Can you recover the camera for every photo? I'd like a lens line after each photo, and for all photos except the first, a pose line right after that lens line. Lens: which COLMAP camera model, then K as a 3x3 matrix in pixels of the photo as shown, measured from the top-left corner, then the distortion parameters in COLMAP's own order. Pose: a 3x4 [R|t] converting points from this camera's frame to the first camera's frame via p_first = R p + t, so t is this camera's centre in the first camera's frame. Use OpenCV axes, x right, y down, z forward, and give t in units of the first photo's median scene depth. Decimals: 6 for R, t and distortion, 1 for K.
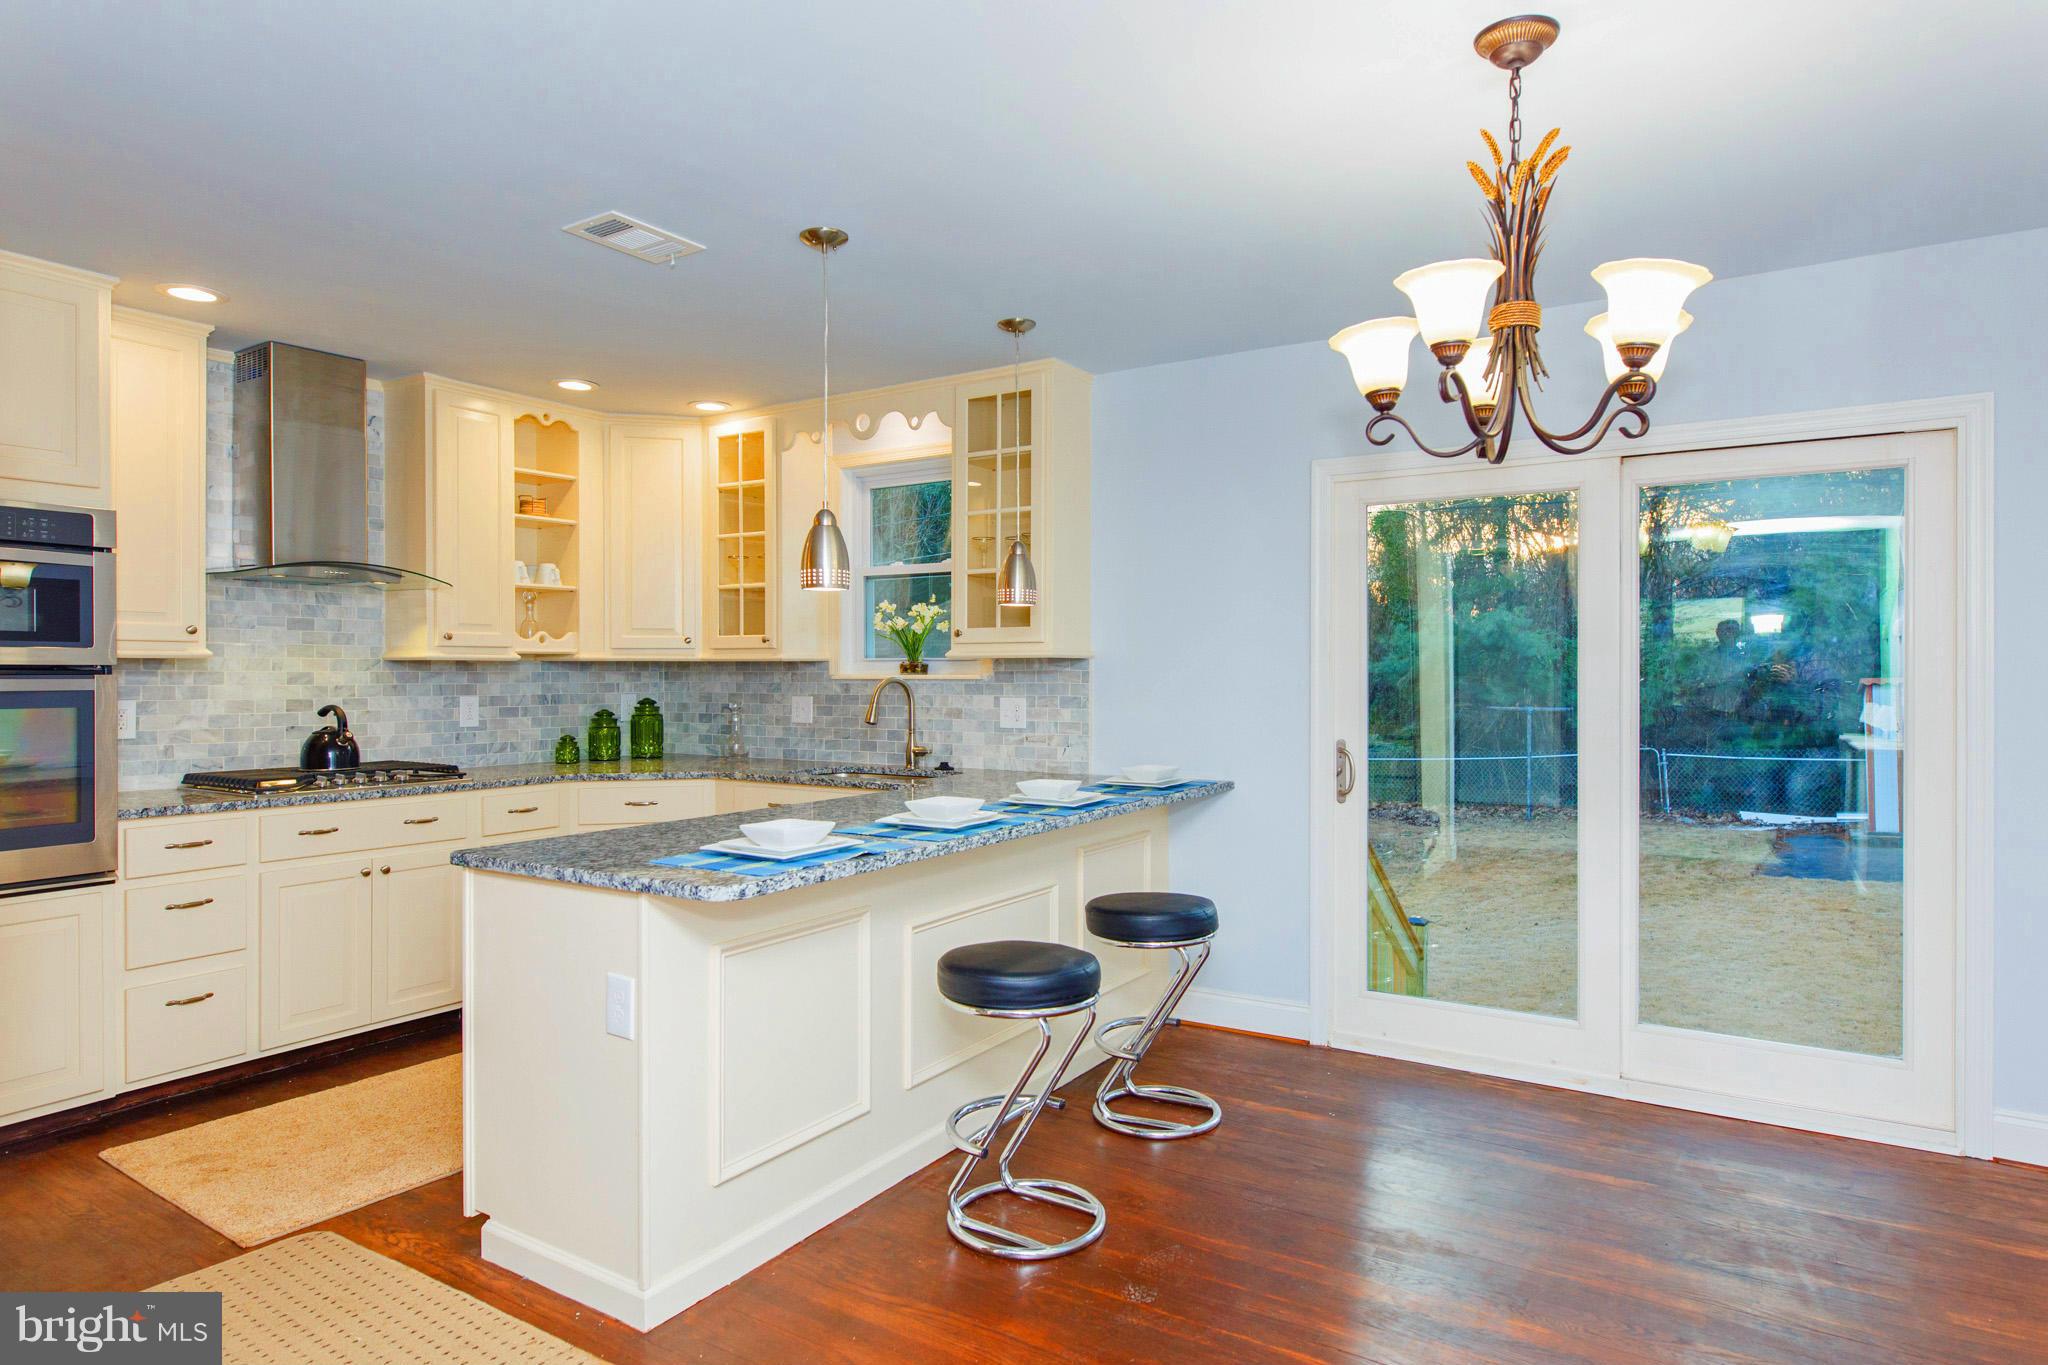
lens RADIAL K [[1165.7, 0, 1024.1], [0, 1165.7, 676.1], [0, 0, 1]] dist [-0.001898, -0.000026]
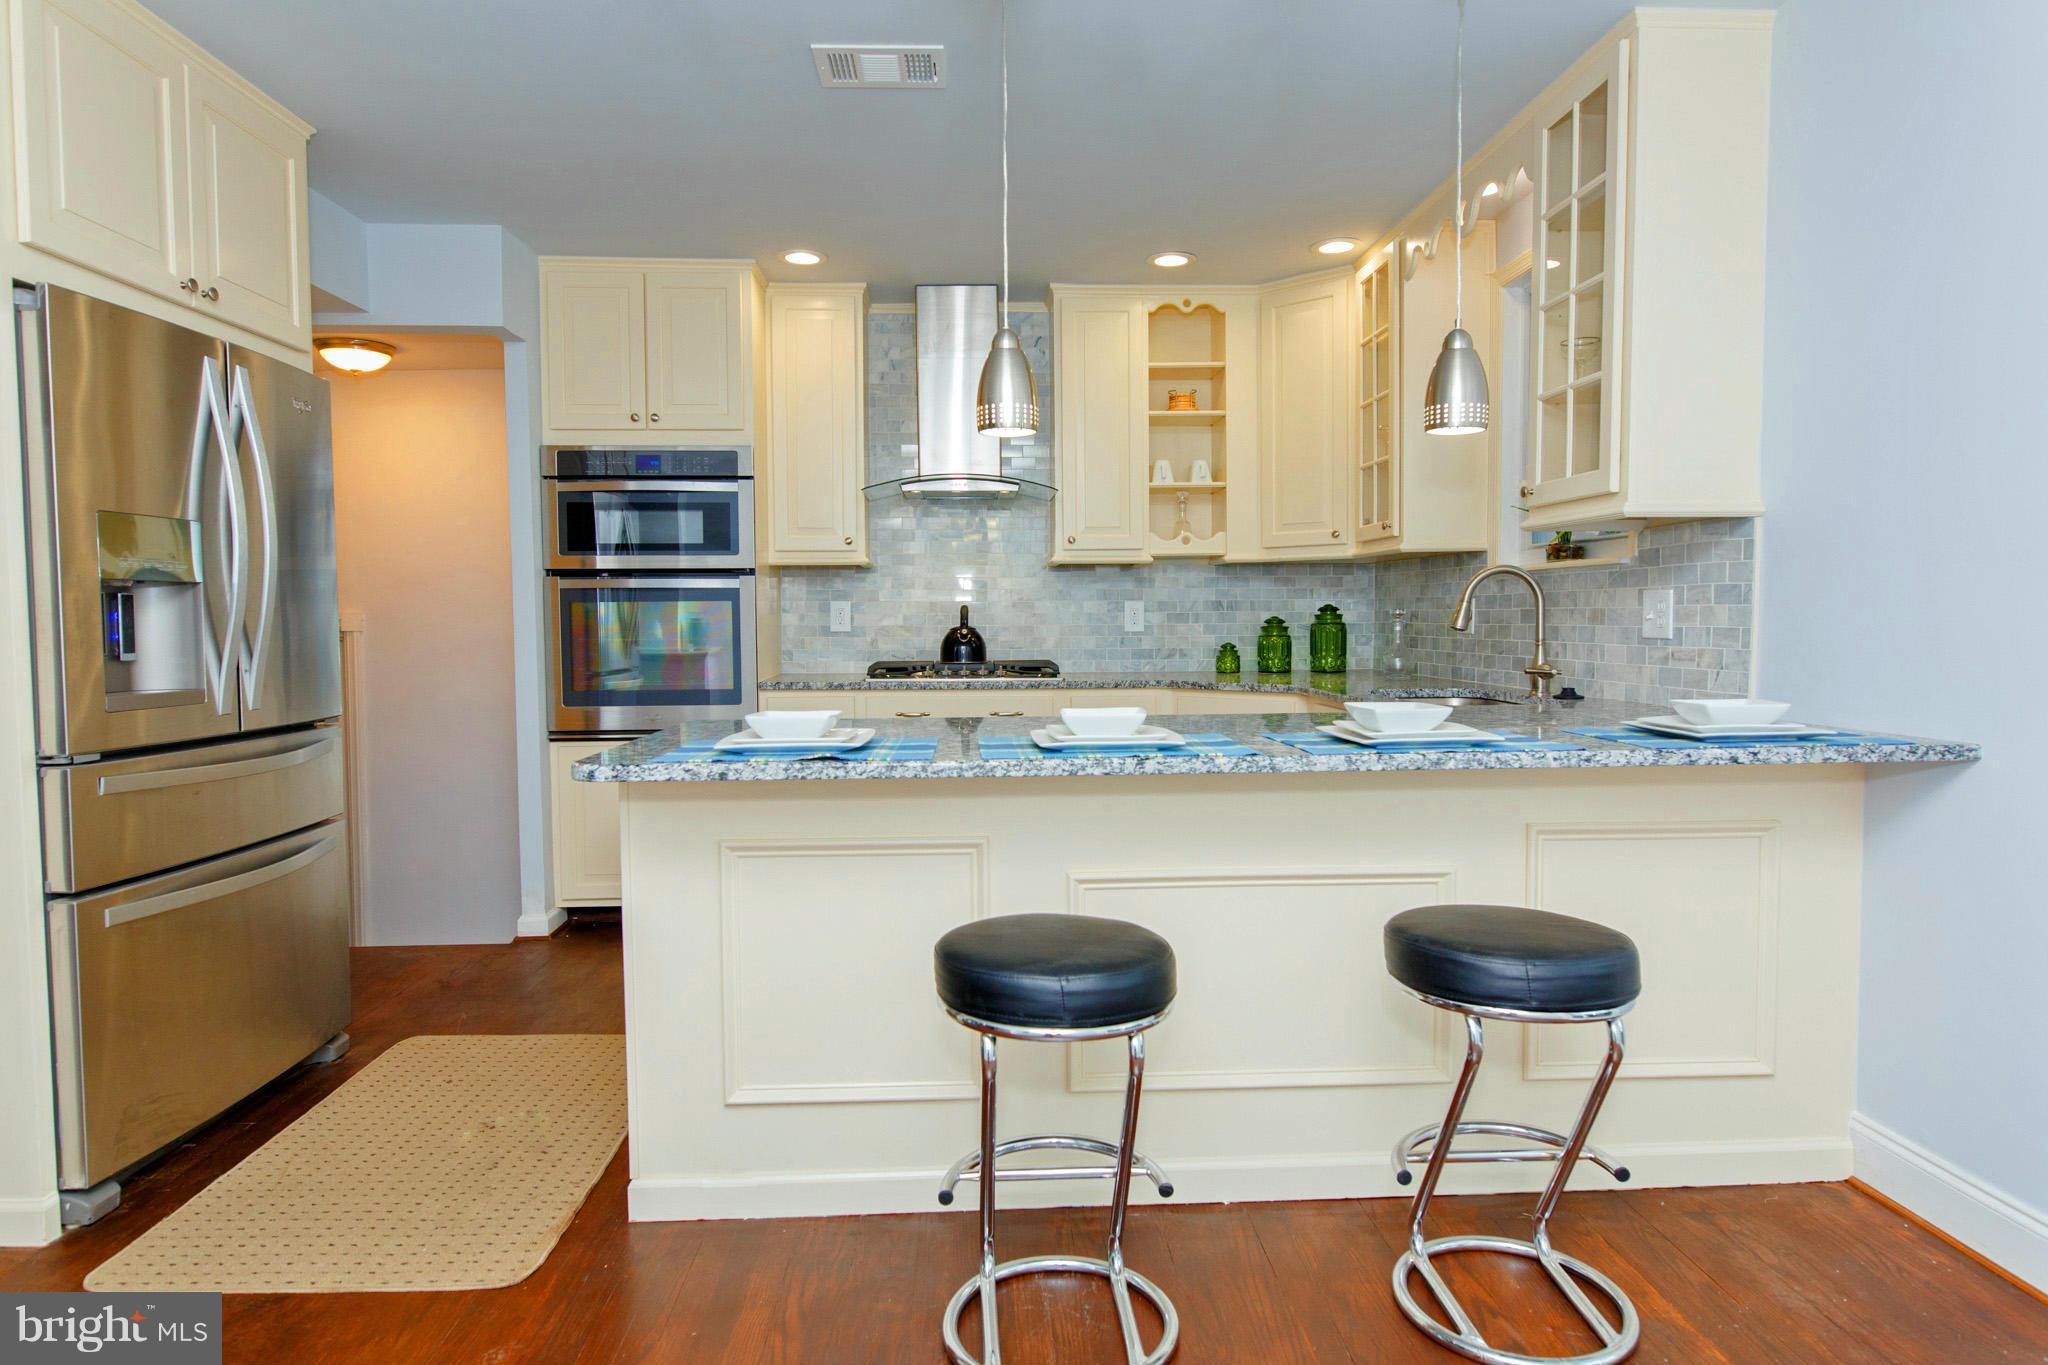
lens RADIAL K [[1165.7, 0, 1024.1], [0, 1165.7, 676.1], [0, 0, 1]] dist [-0.001898, -0.000026]
pose [[0.574800, 0.039341, -0.817348, 0.317777], [0.003628, 0.998711, 0.050622, 0.032863], [0.818286, -0.032063, 0.573916, 0.366088]]
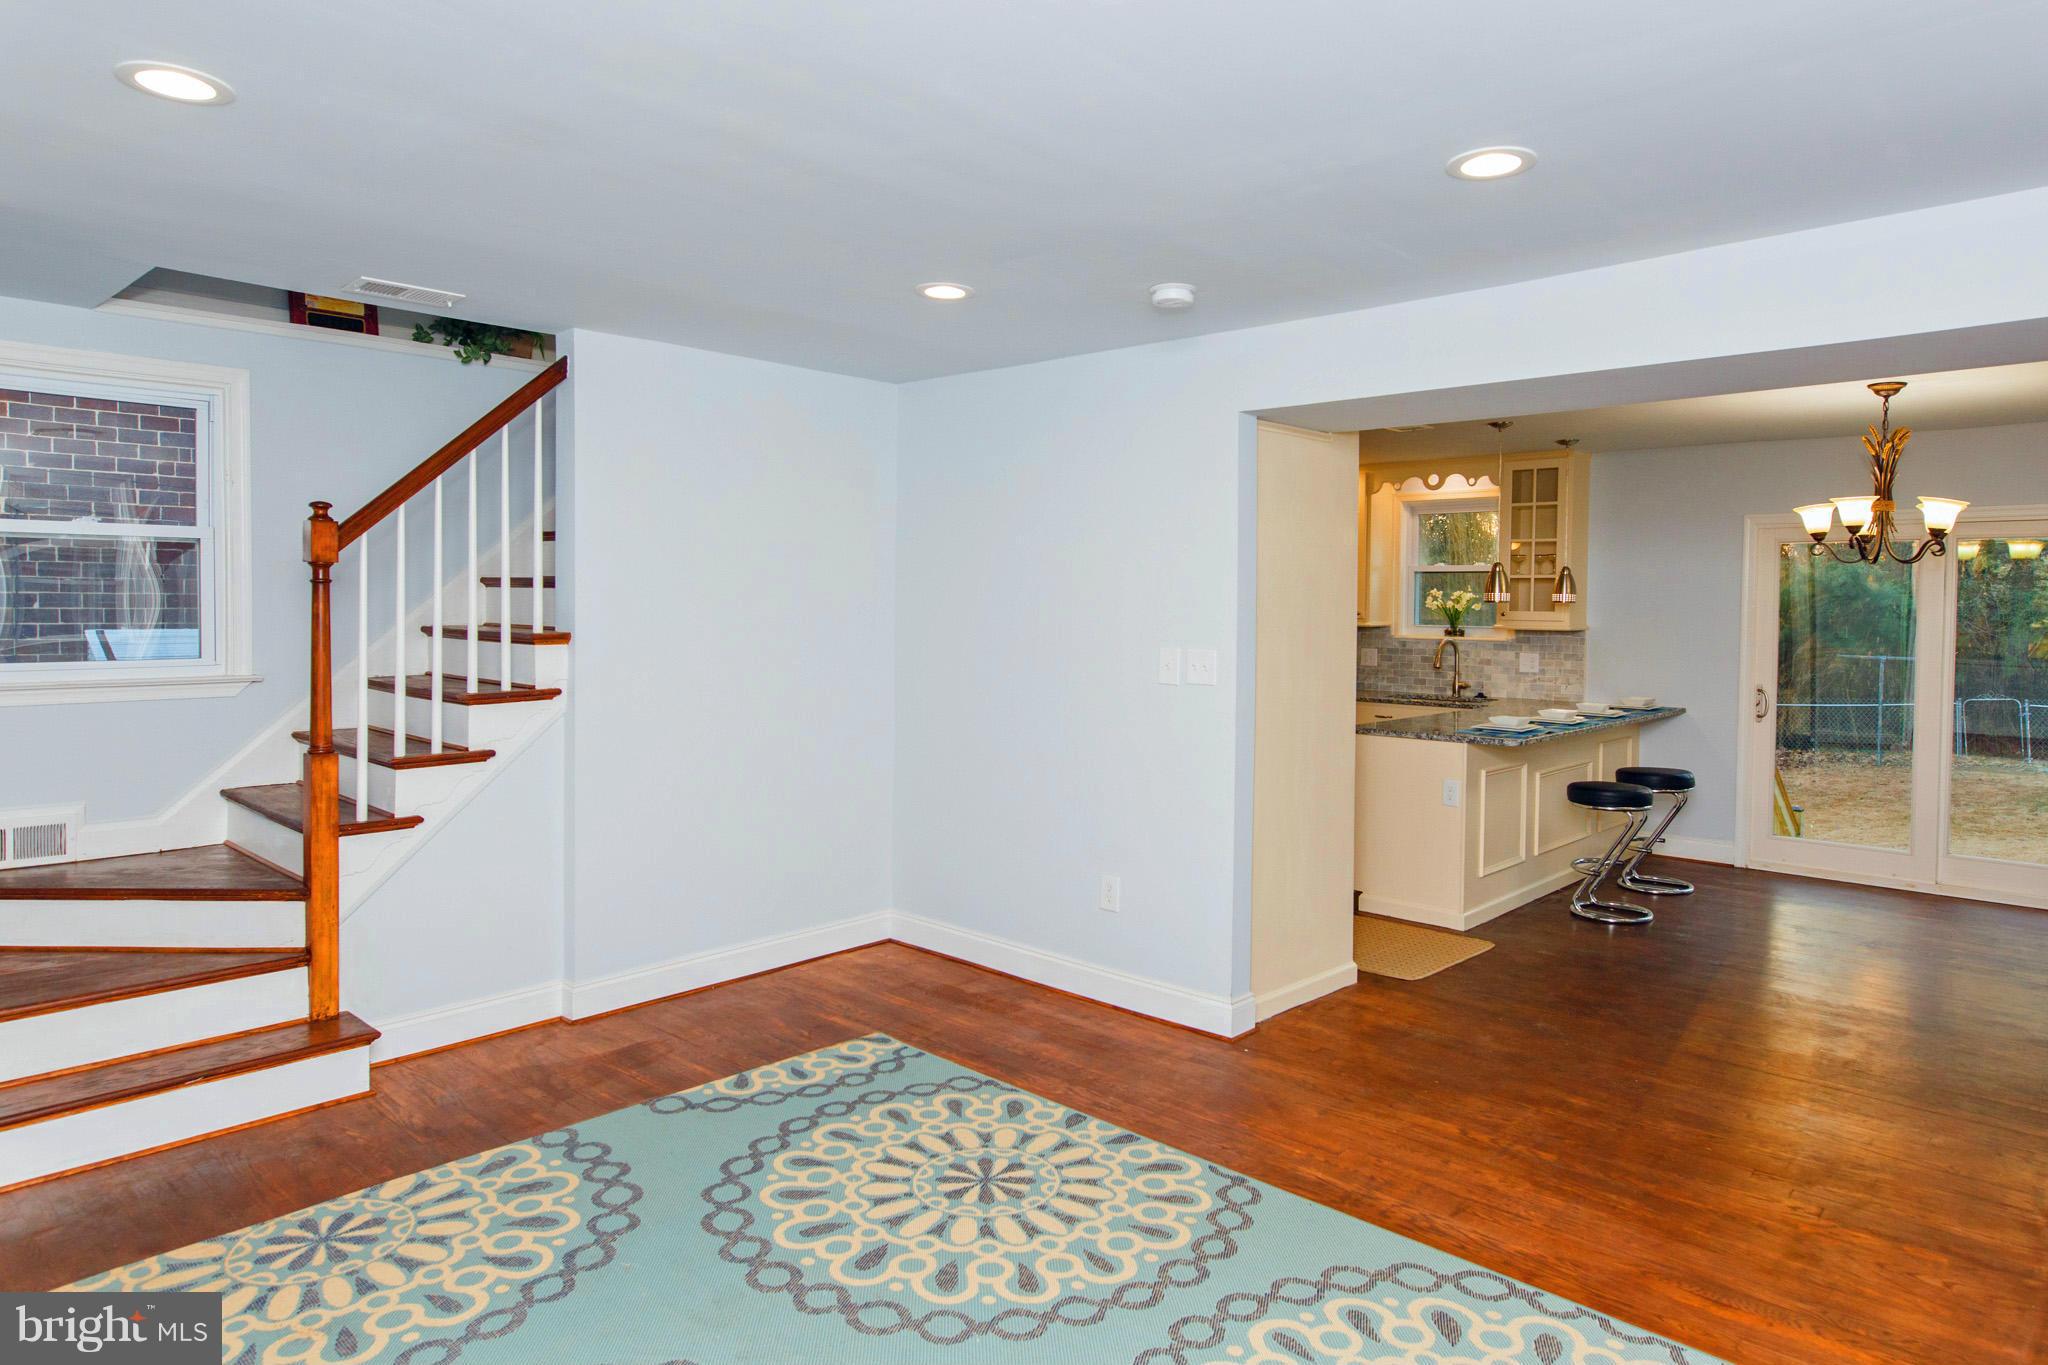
lens RADIAL K [[1226.5, 0, 1085.4], [0, 1226.5, 638.6], [0, 0, 1]] dist [-0.004833, -0.000936]
pose [[0.985828, 0.015249, -0.167062, -0.335583], [-0.011024, 0.999596, 0.026188, -0.039494], [0.167394, -0.023975, 0.985598, -0.766219]]
